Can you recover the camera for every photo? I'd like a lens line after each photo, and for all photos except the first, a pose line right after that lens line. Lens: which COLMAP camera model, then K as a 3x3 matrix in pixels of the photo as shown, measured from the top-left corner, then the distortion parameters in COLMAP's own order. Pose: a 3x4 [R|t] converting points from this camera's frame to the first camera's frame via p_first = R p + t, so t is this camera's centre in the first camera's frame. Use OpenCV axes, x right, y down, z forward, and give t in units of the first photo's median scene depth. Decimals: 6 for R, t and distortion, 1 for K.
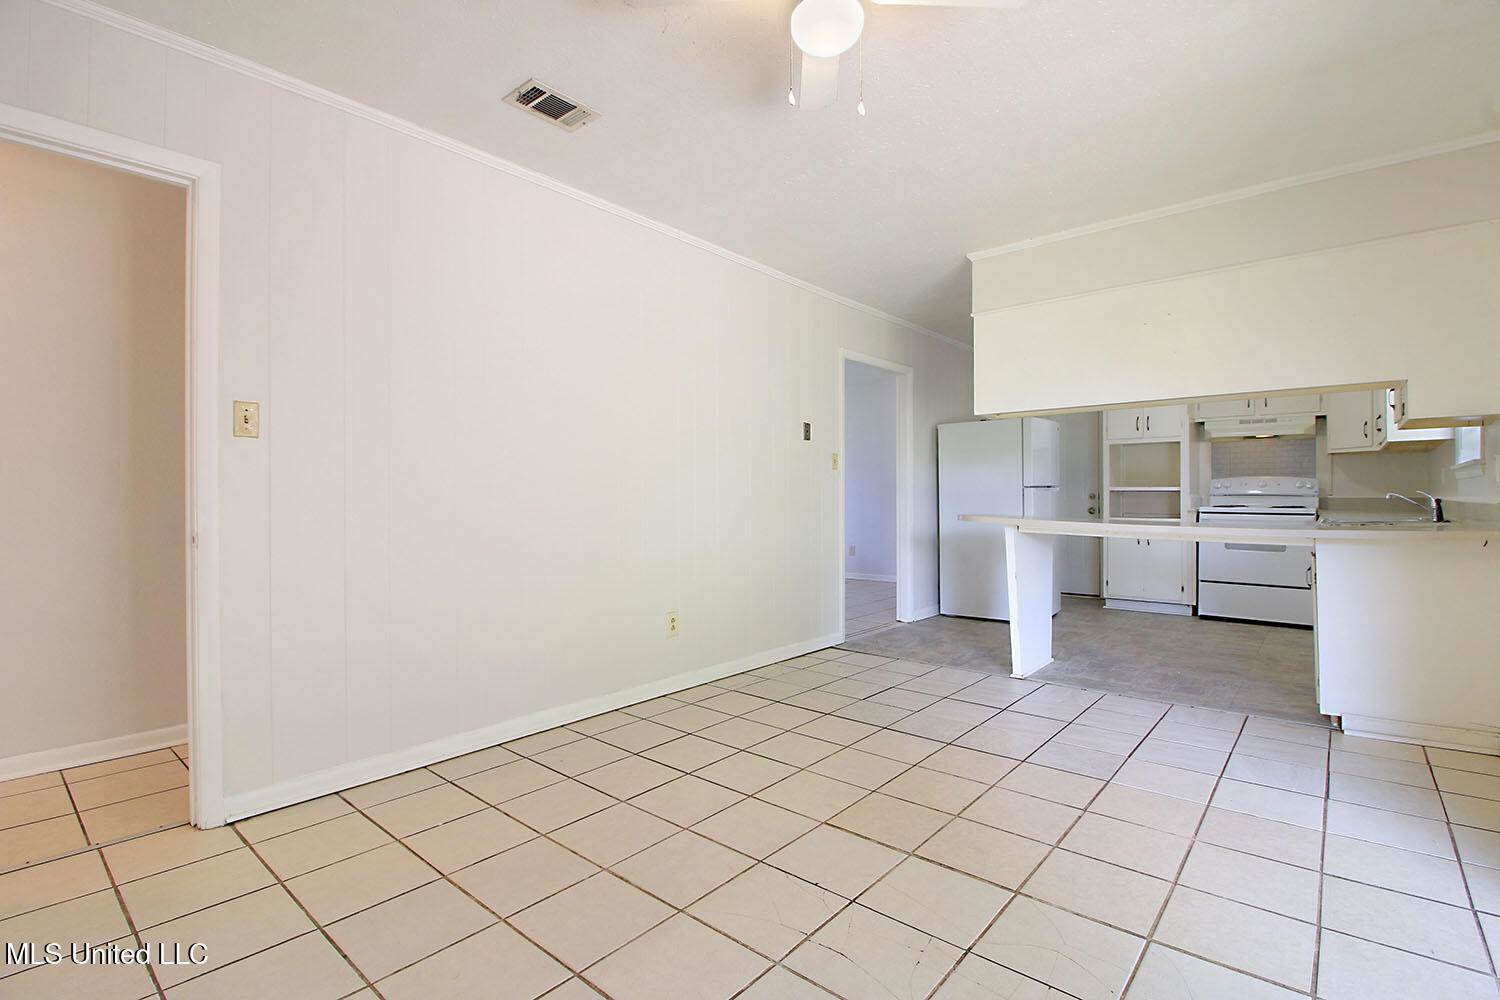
lens RADIAL K [[696.2, 0, 750.0], [0, 696.2, 500.0], [0, 0, 1]] dist [-0.001809, -0.001061]
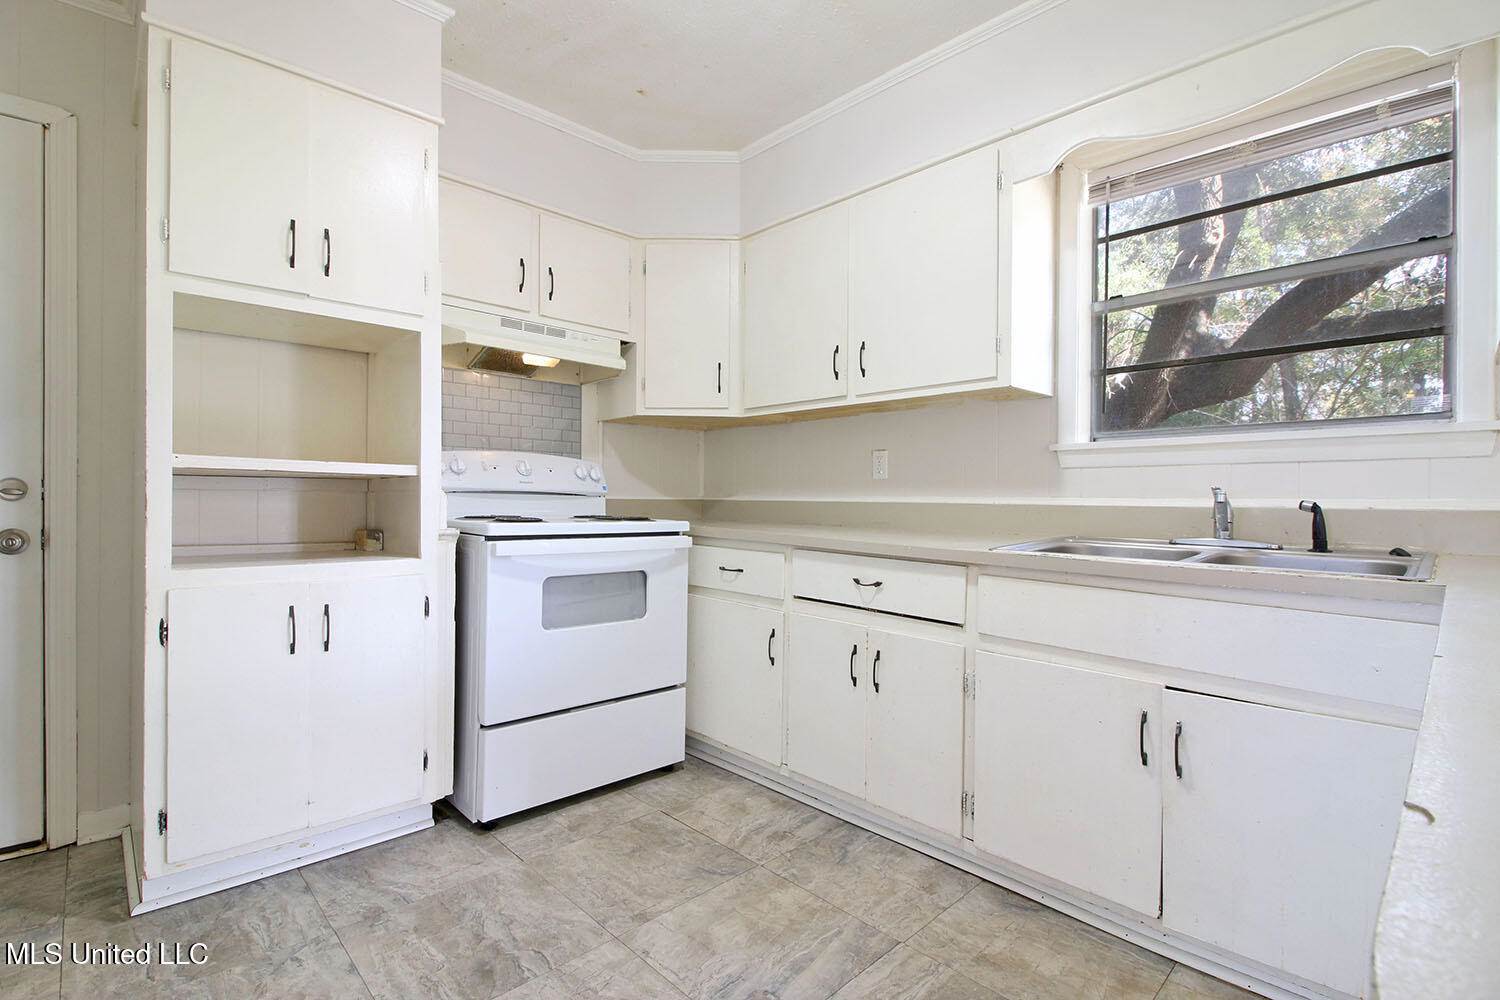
lens RADIAL K [[696.2, 0, 750.0], [0, 696.2, 500.0], [0, 0, 1]] dist [-0.001809, -0.001061]
pose [[0.087771, 0.000806, 0.996140, 0.293486], [-0.003202, 0.999995, -0.000527, -0.002109], [-0.996136, -0.003143, 0.087773, 0.818127]]
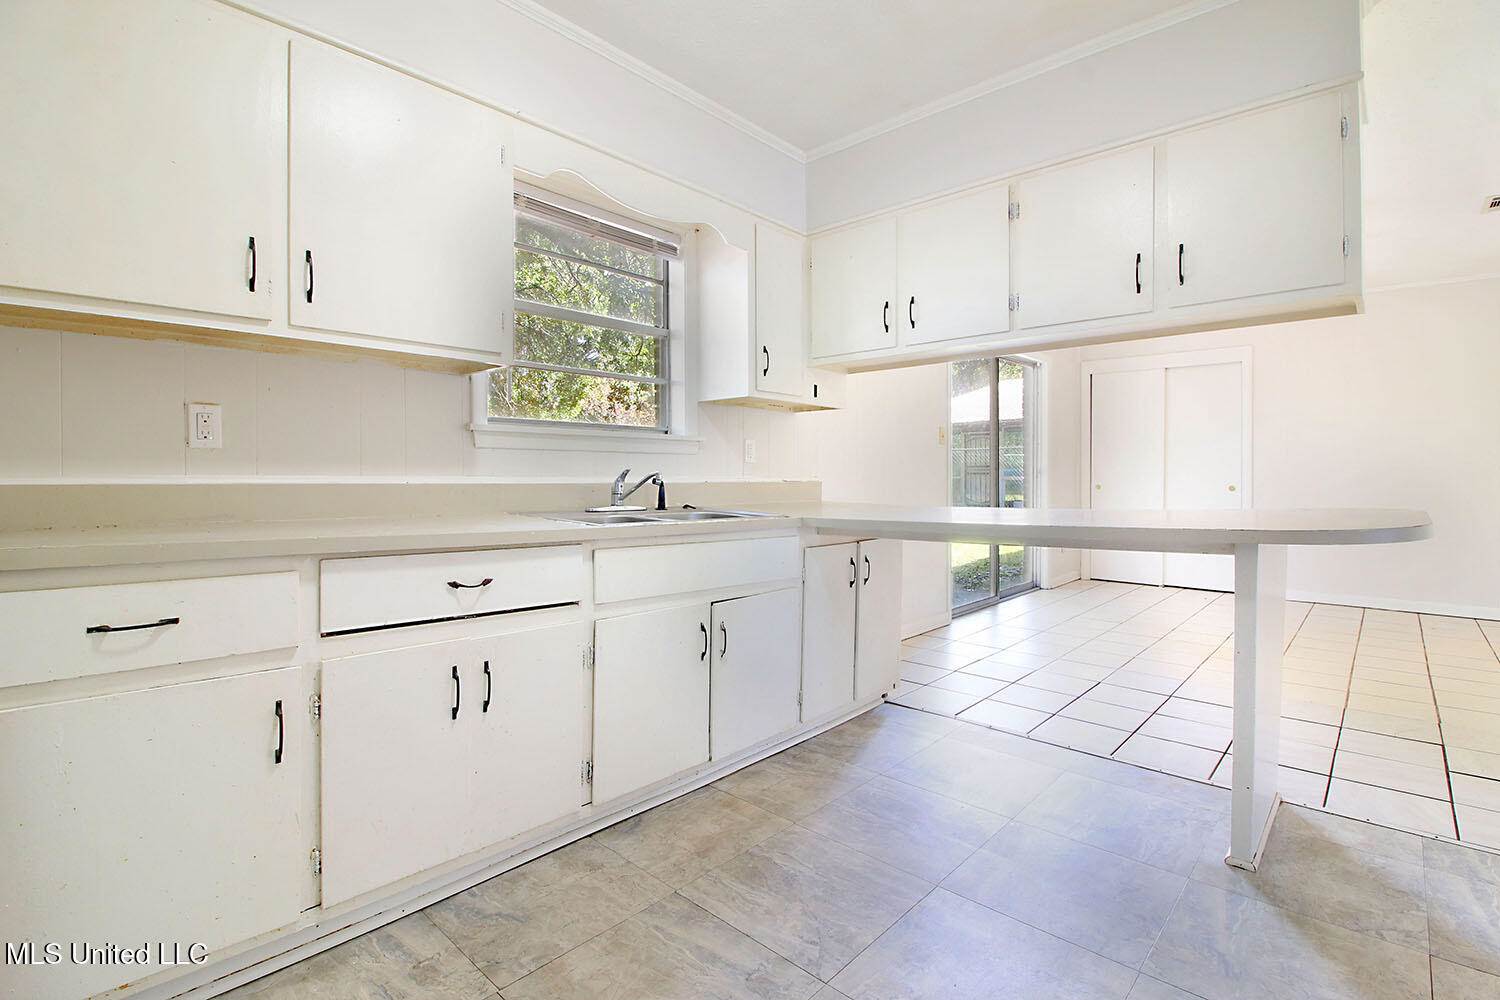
lens RADIAL K [[703.2, 0, 749.2], [0, 703.2, 479.1], [0, 0, 1]] dist [-0.003678, -0.000649]
pose [[-0.999330, 0.002215, 0.036545, 0.524227], [0.002475, 0.999972, 0.007067, -0.005033], [-0.036528, 0.007152, -0.999307, 1.071896]]
